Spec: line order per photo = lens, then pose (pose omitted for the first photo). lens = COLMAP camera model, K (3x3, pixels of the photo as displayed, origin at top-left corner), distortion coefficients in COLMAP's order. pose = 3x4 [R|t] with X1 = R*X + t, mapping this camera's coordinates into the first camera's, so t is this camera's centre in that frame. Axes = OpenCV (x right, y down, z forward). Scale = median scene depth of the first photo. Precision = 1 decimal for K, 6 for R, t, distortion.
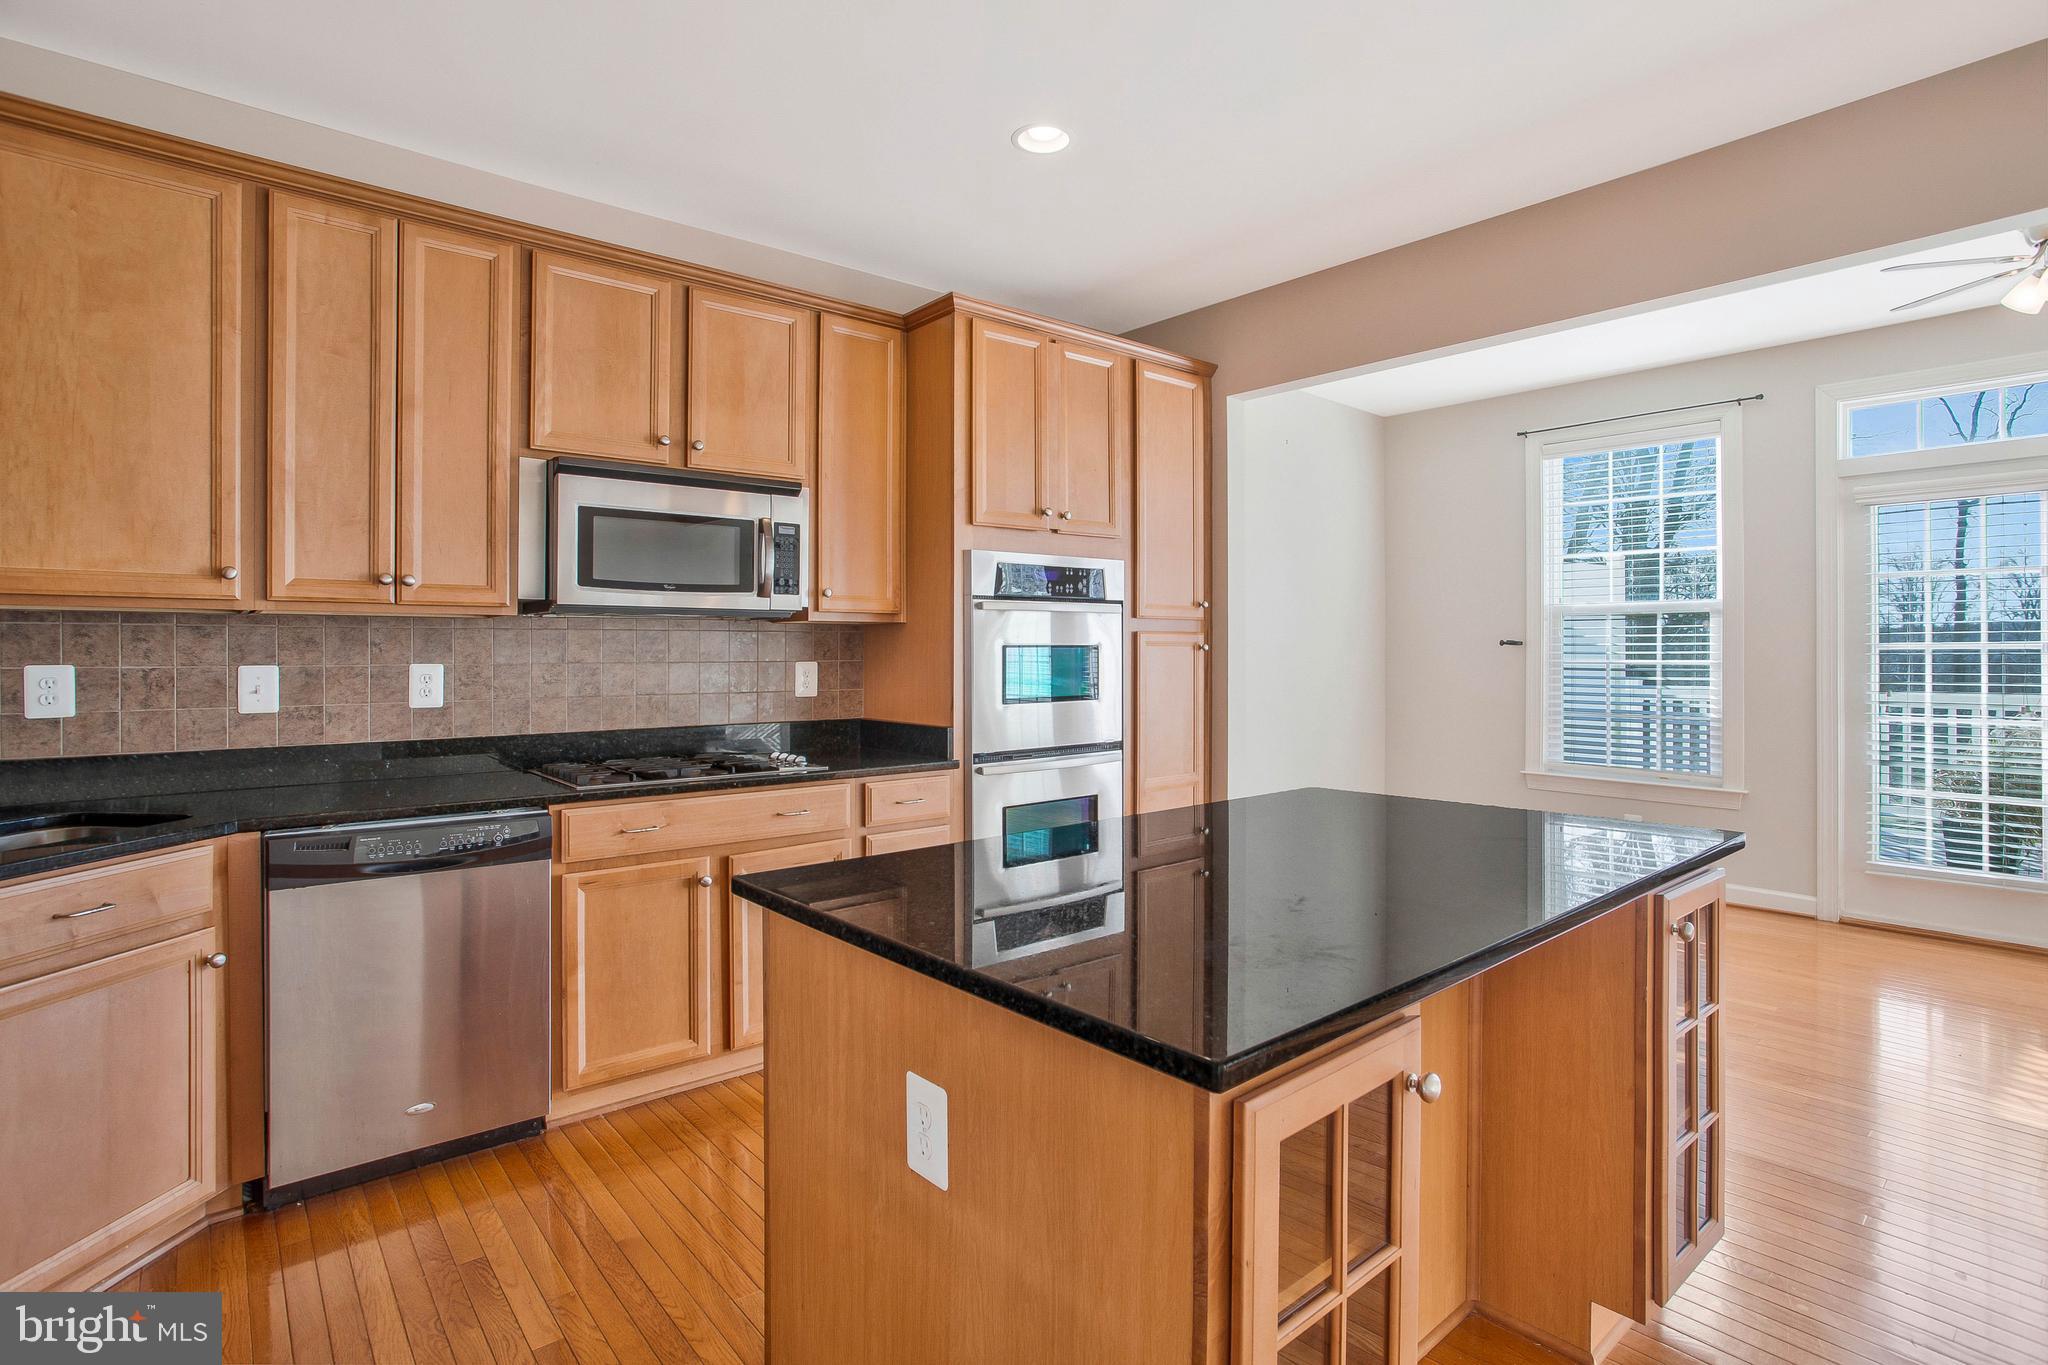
lens RADIAL K [[1012.0, 0, 1045.5], [0, 1012.0, 656.8], [0, 0, 1]] dist [-0.074026, 0.039704]
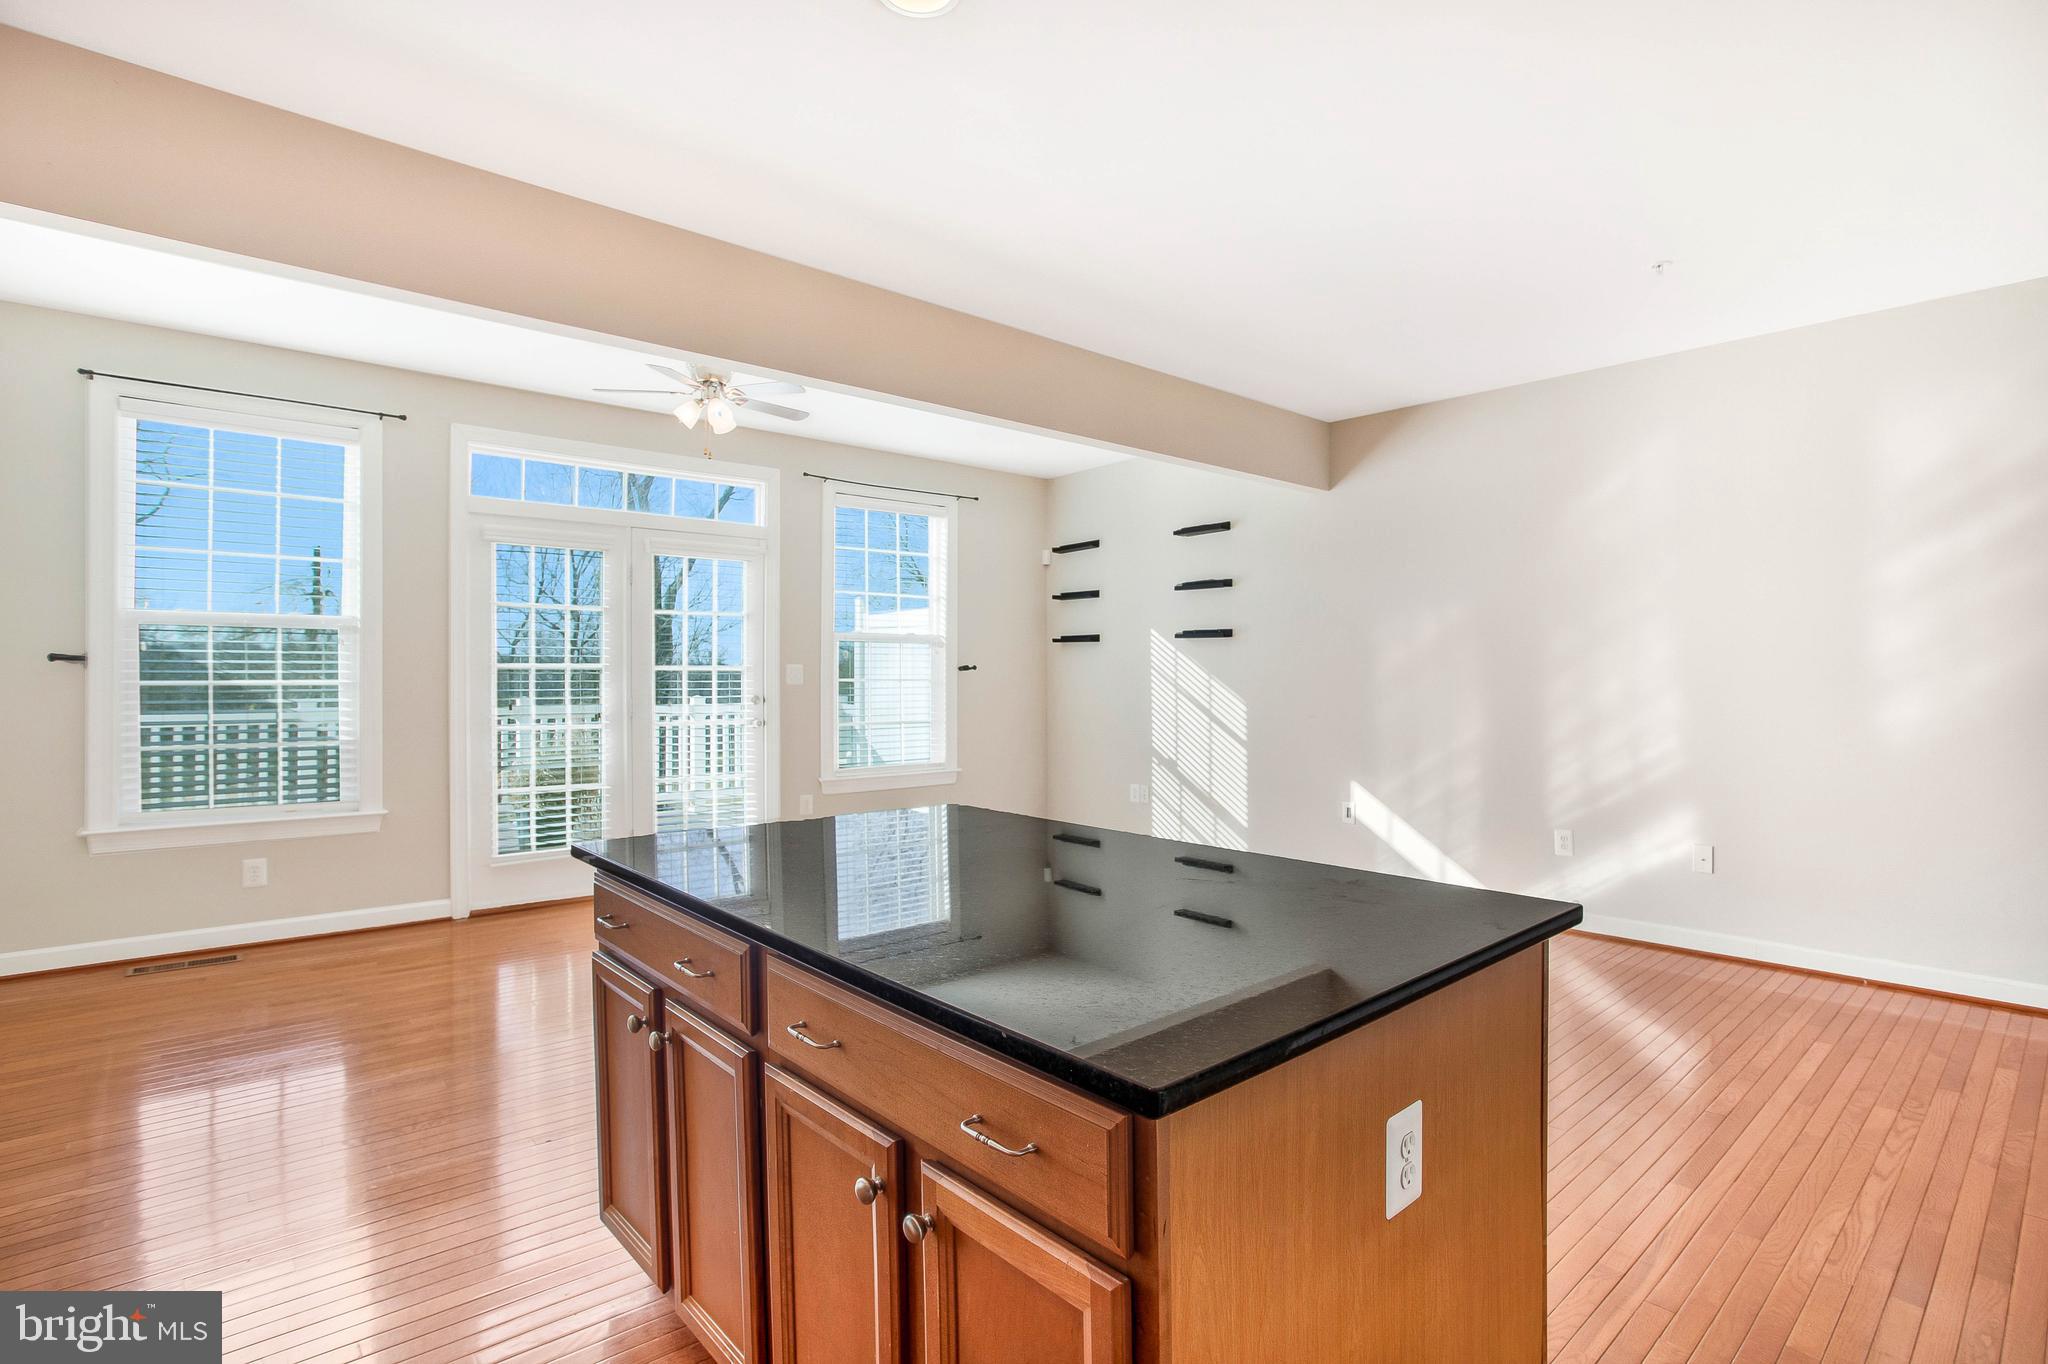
lens RADIAL K [[1016.7, 0, 988.7], [0, 1016.7, 673.5], [0, 0, 1]] dist [0.001982, -0.000114]
pose [[0.016921, 0.004316, 0.999848, -0.454084], [0.003875, 0.999983, -0.004382, 0.006385], [-0.999849, 0.003949, 0.016904, 0.564959]]
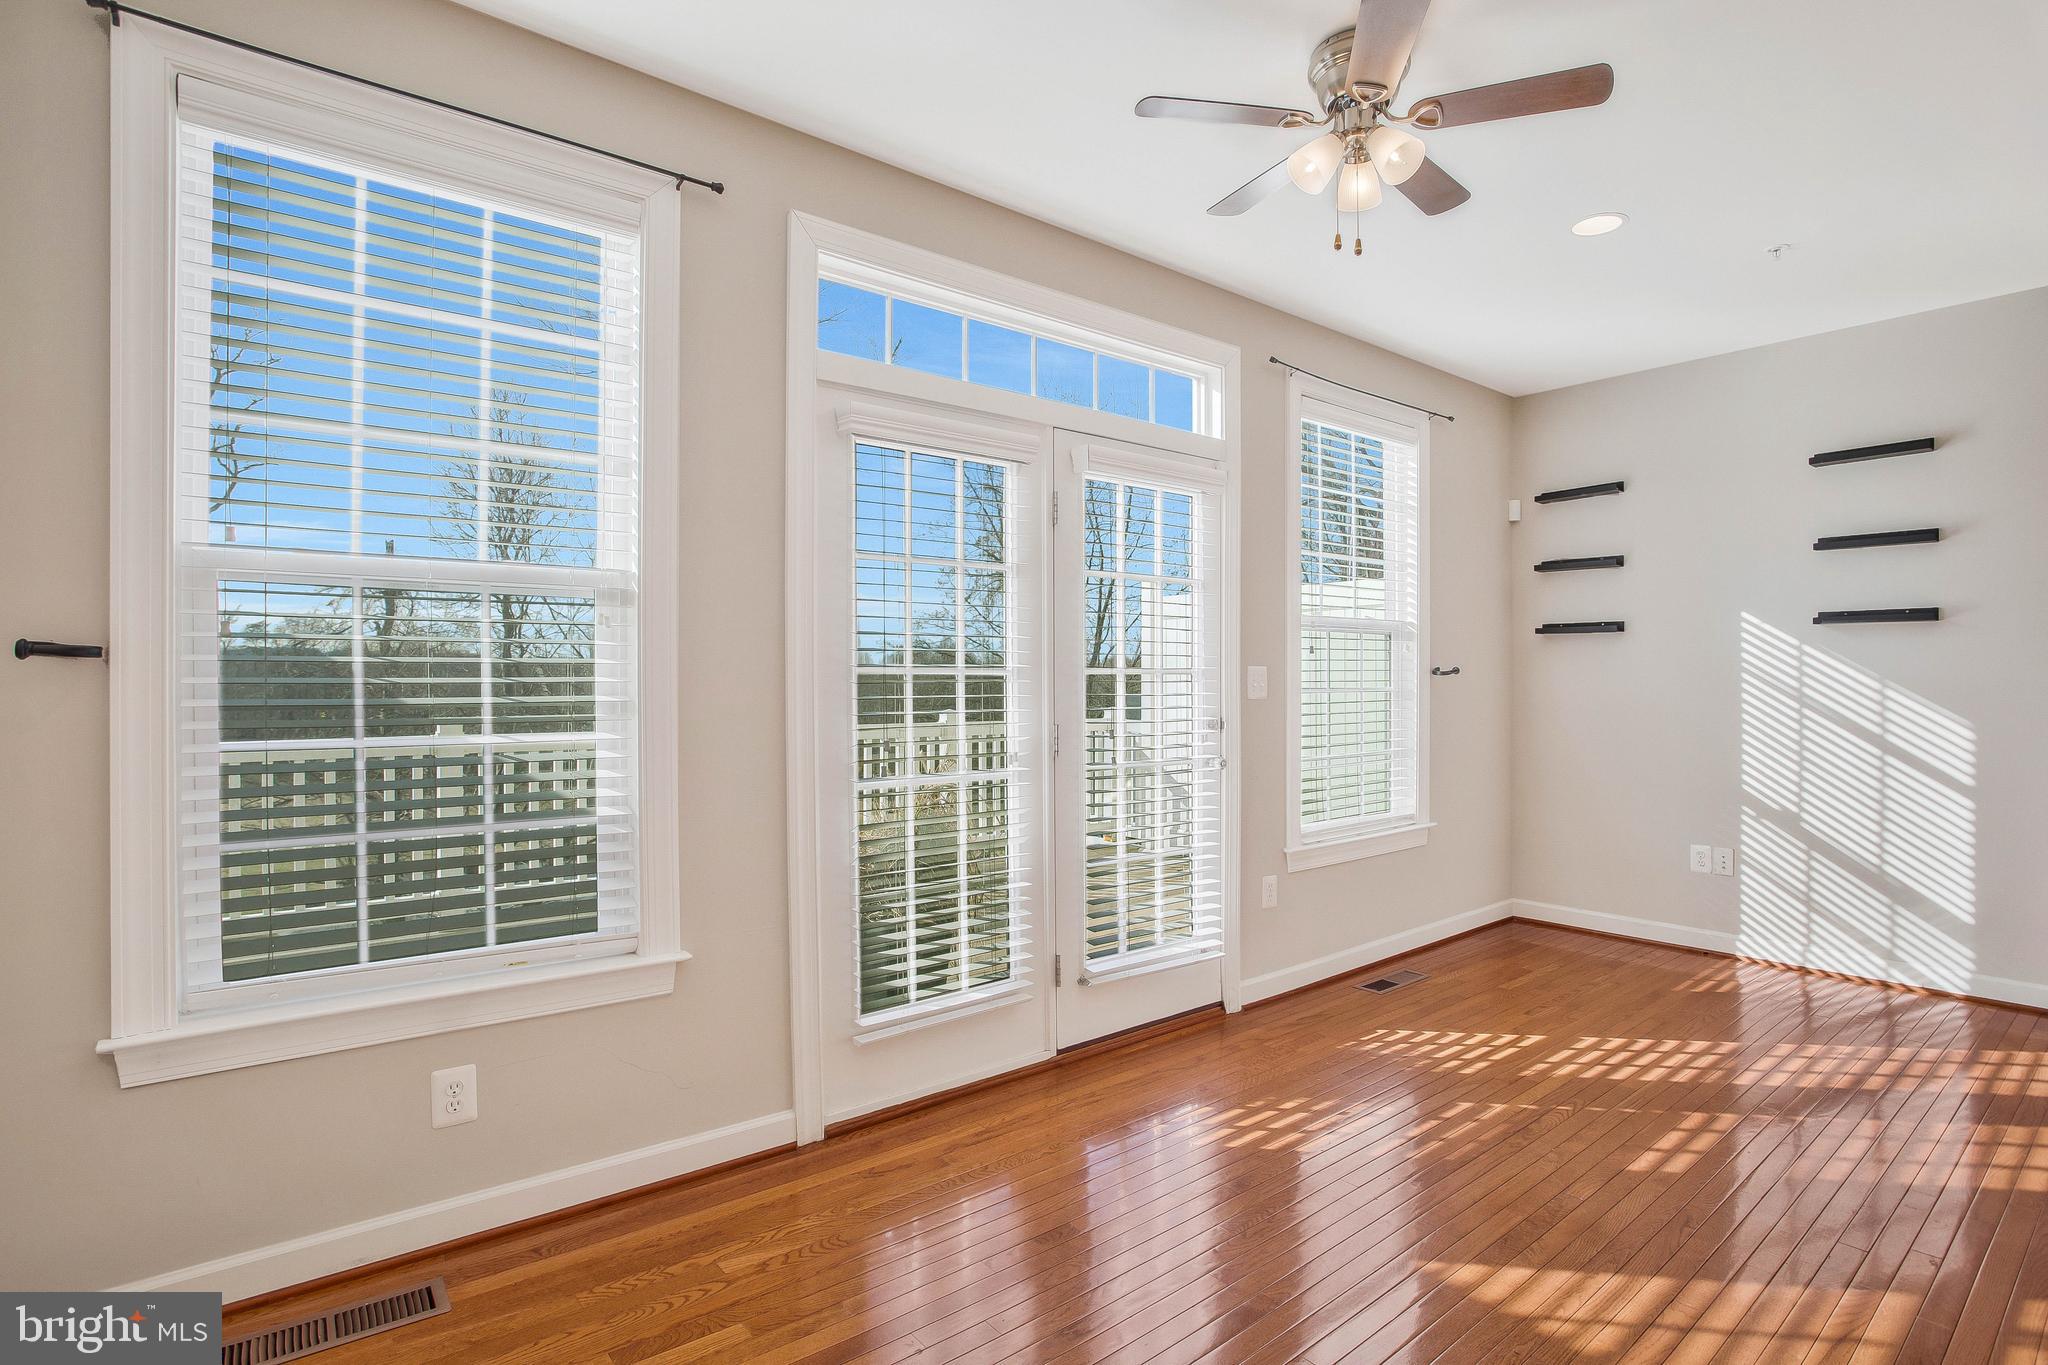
lens RADIAL K [[1020.8, 0, 1032.6], [0, 1020.8, 678.4], [0, 0, 1]] dist [-0.053379, 0.023304]
pose [[0.025785, 0.005432, 0.999653, 0.292449], [0.007346, 0.999957, -0.005623, -0.001720], [-0.999641, 0.007488, 0.025744, 1.212003]]
